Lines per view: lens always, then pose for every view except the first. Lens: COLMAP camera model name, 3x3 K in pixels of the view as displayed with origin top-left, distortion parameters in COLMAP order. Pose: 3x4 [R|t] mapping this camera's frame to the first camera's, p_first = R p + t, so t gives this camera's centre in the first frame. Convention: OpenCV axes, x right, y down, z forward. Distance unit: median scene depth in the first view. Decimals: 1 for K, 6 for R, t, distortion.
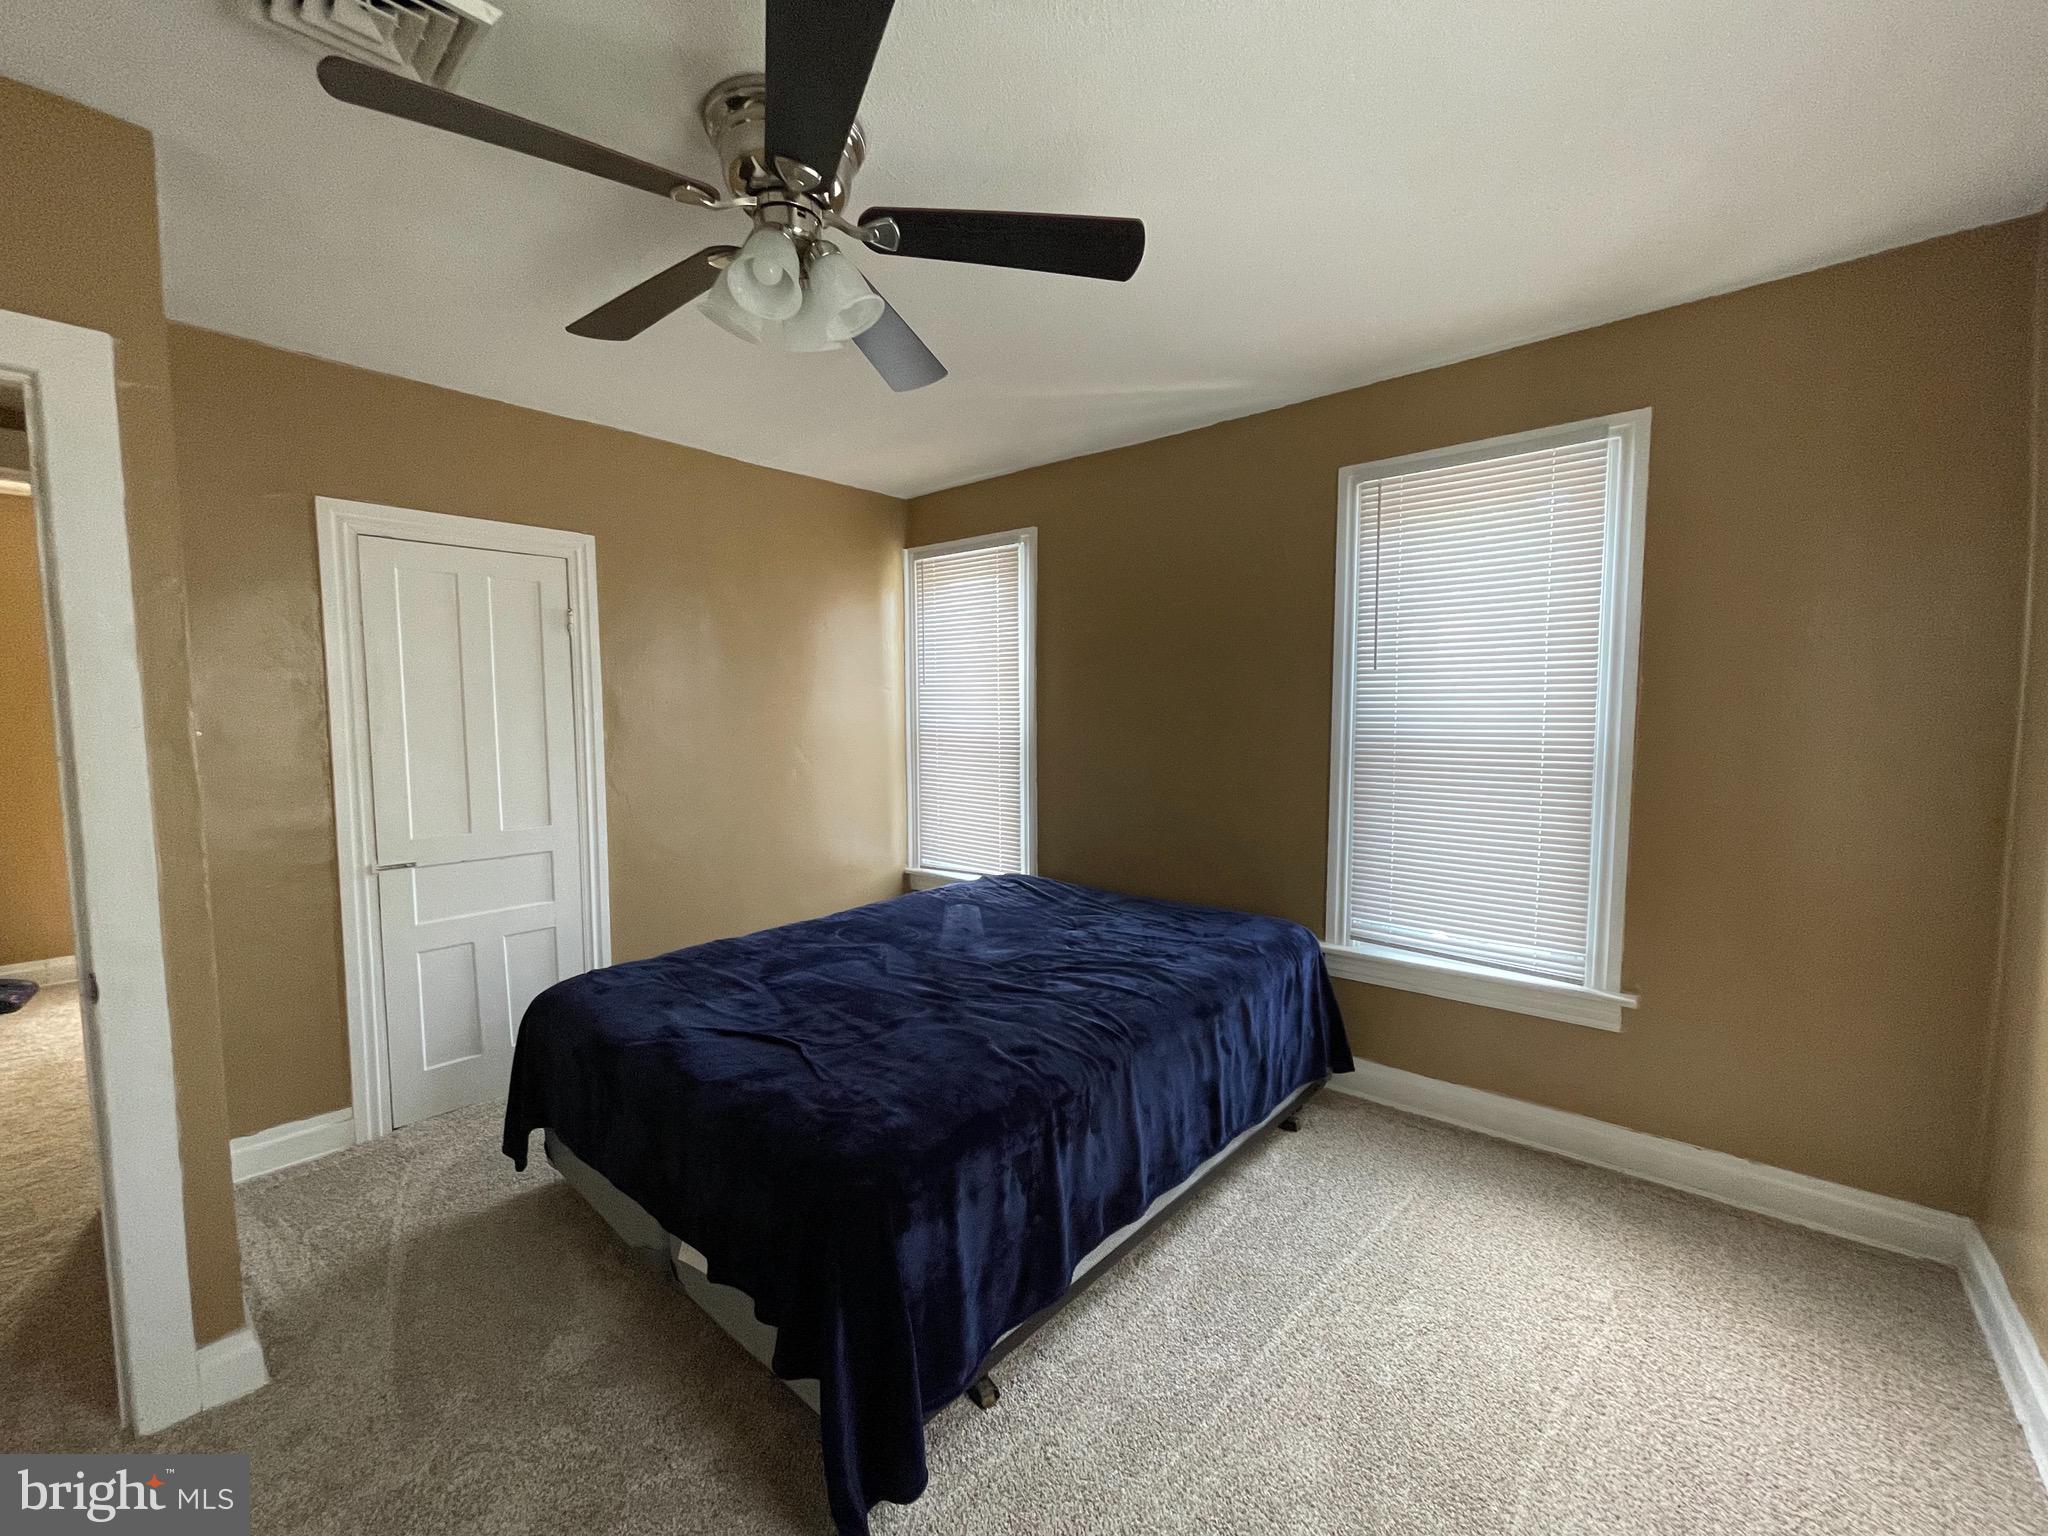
lens RADIAL K [[827.9, 0, 1025.8], [0, 827.9, 770.7], [0, 0, 1]] dist [-0.001914, 0.000137]
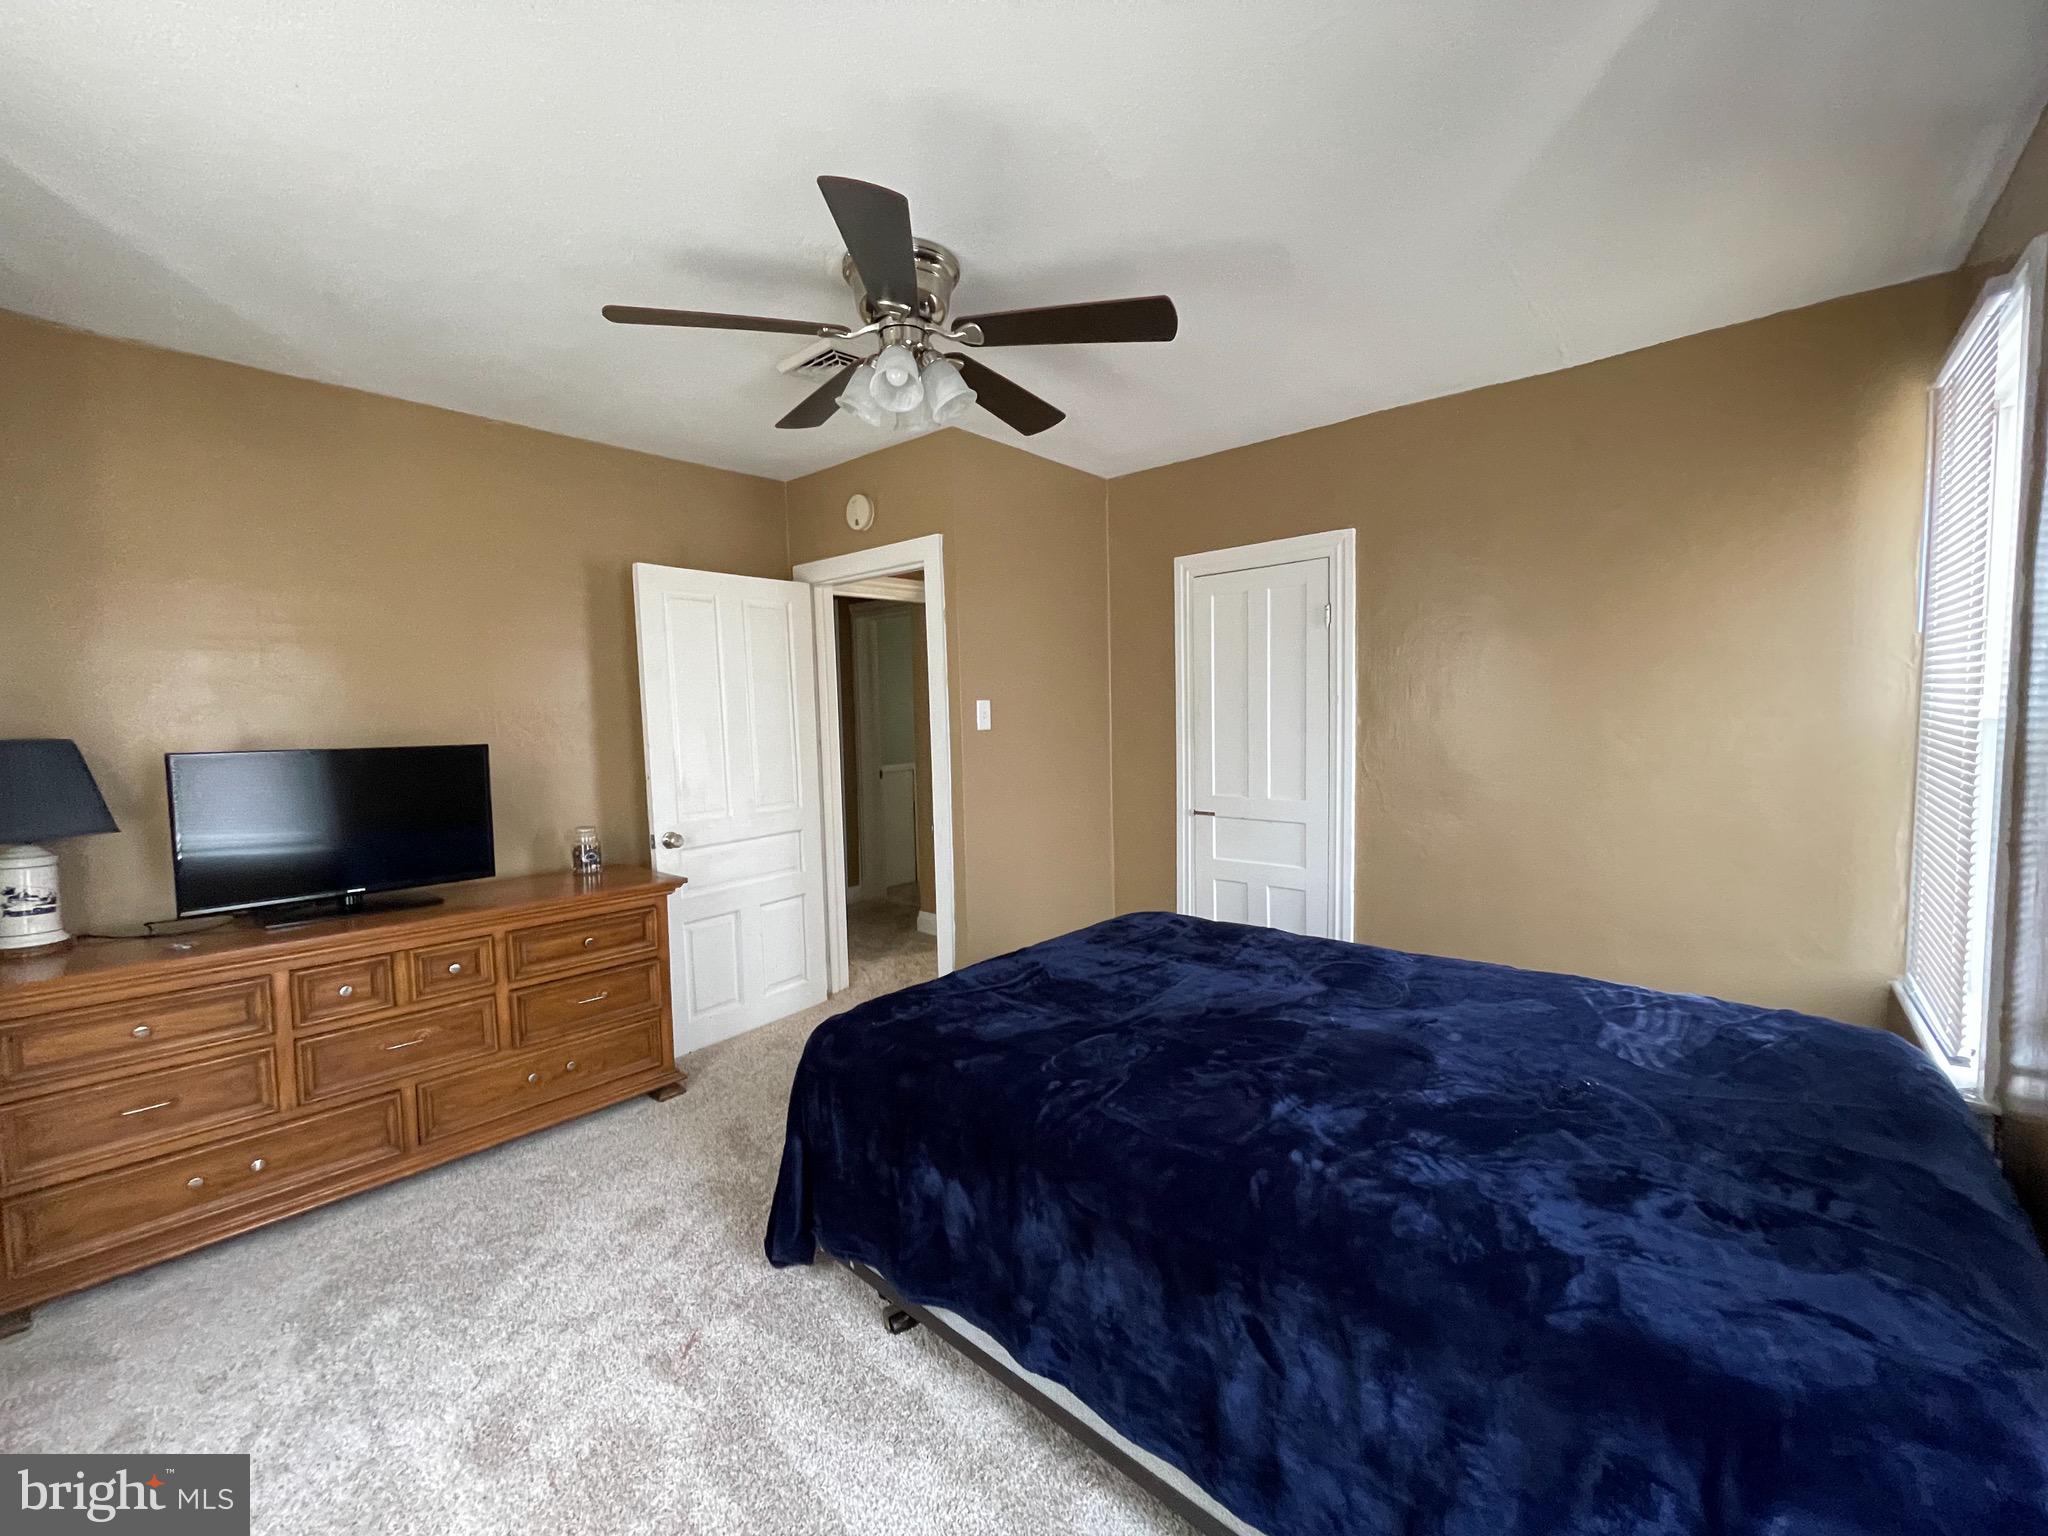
lens RADIAL K [[827.9, 0, 1025.8], [0, 827.9, 770.7], [0, 0, 1]] dist [-0.001914, 0.000137]
pose [[-0.007733, 0.081747, -0.996623, 0.621558], [-0.050009, 0.995374, 0.082032, -0.053625], [0.998719, 0.050475, -0.003609, 0.705721]]
